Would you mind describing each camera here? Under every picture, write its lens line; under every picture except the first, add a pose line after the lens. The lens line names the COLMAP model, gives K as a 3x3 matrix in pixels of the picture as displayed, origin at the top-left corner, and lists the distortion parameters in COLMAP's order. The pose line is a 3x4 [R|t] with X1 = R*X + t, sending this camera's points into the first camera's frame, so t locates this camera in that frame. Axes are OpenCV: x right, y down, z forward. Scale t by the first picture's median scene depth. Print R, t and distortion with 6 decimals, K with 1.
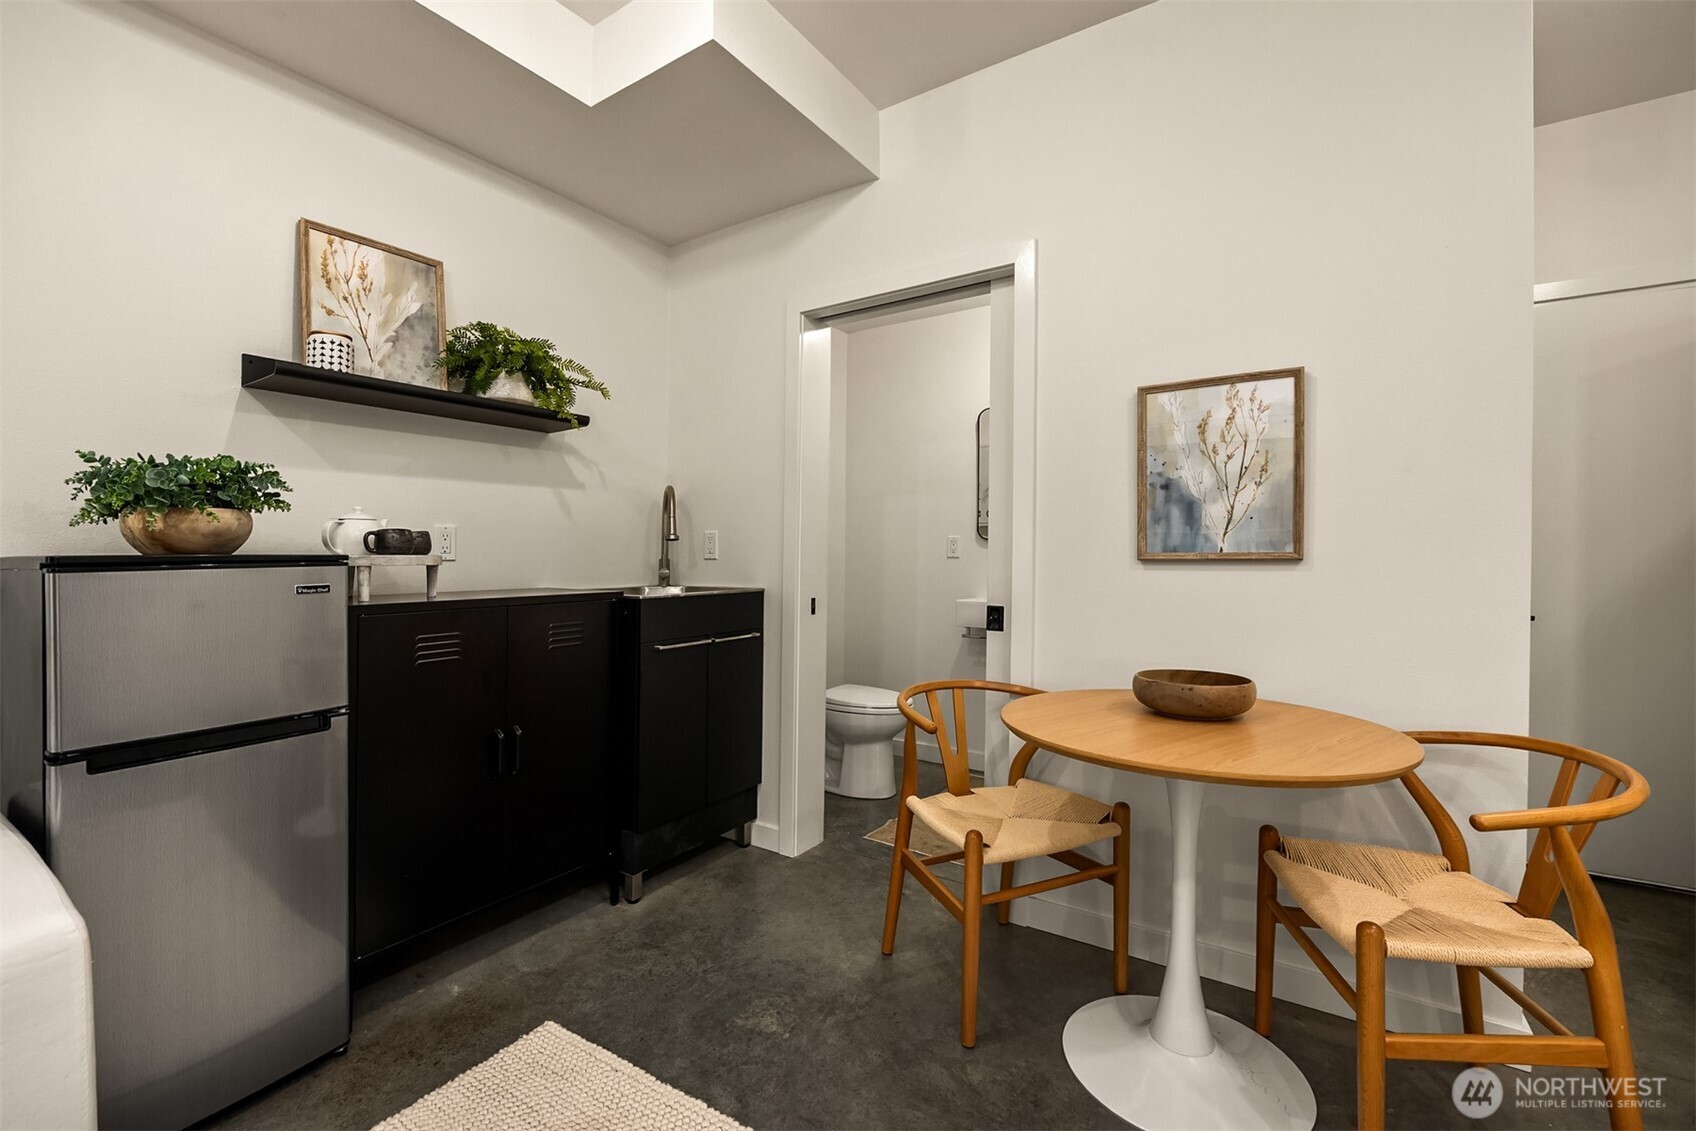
lens RADIAL K [[737.2, 0, 798.8], [0, 737.2, 541.3], [0, 0, 1]] dist [-0.012184, -0.000680]
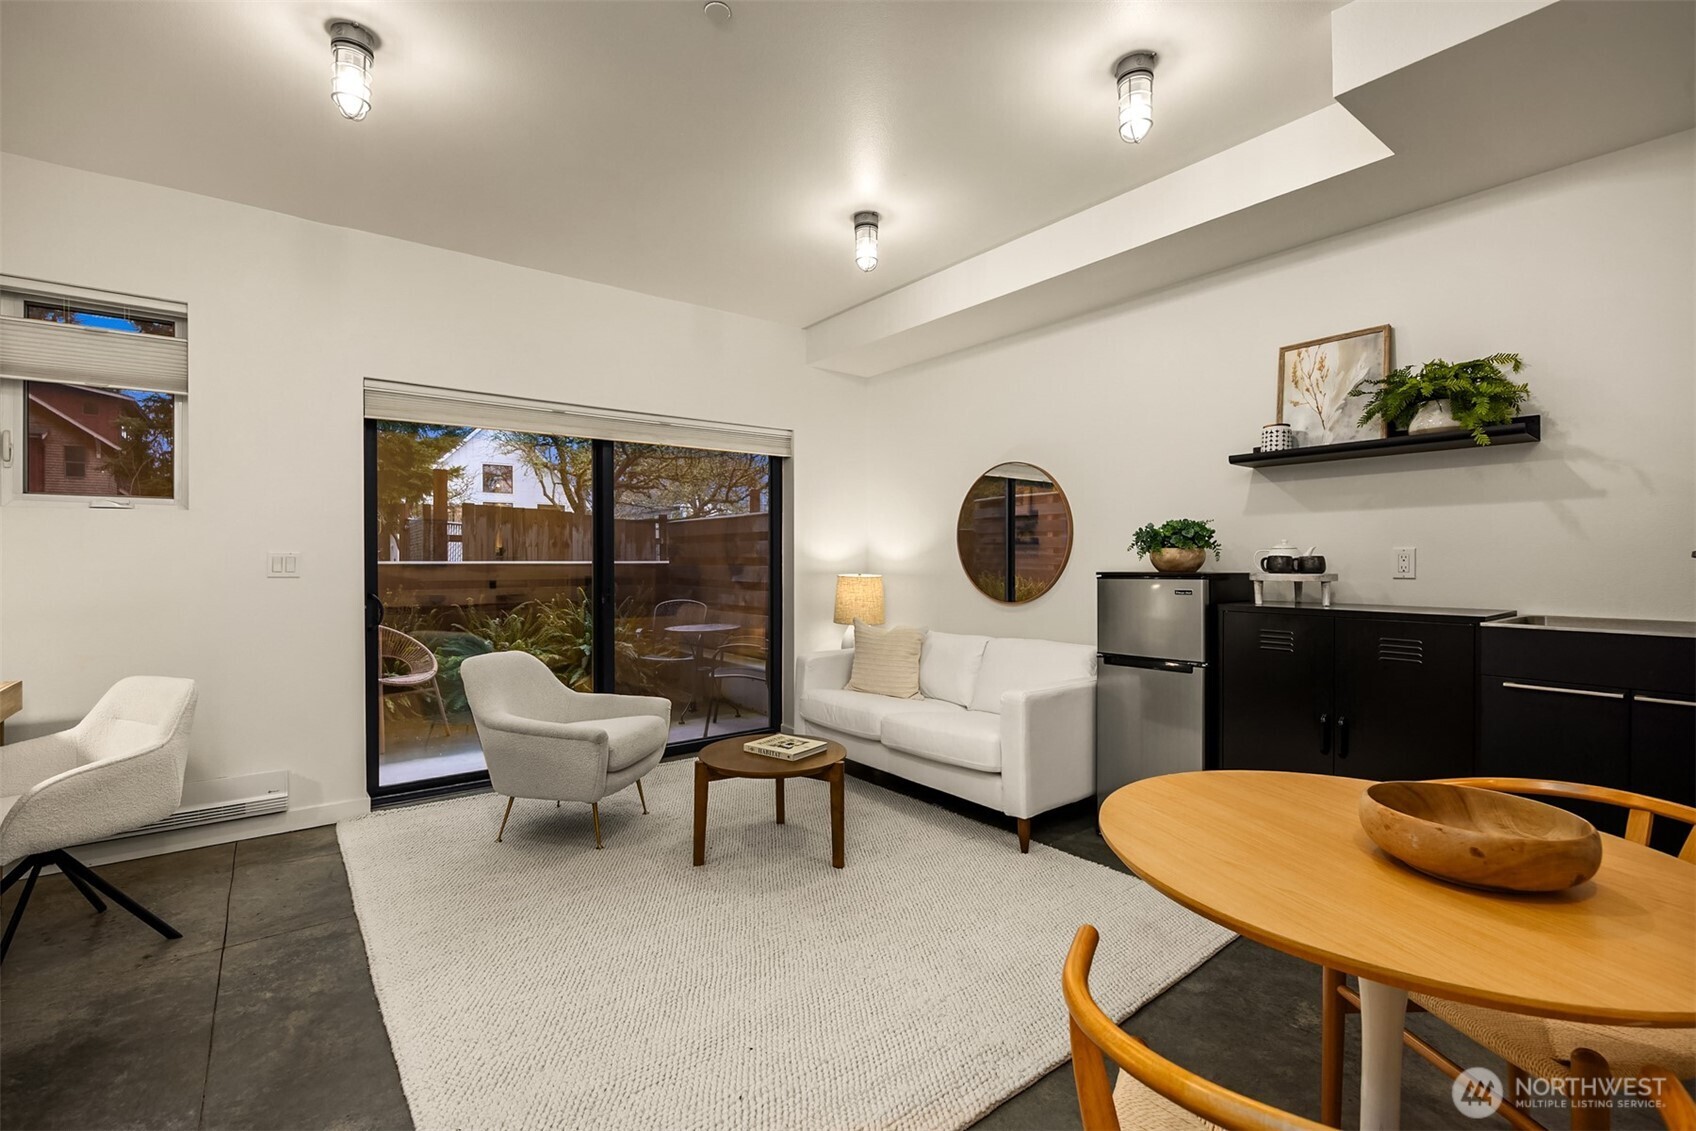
lens RADIAL K [[737.2, 0, 847.7], [0, 737.2, 564.8], [0, 0, 1]] dist [-0.012184, -0.000680]
pose [[-0.298116, 0.010423, -0.954473, 0.757262], [0.020690, 0.999776, 0.004456, -0.016100], [0.954305, -0.018419, -0.298265, 0.439031]]
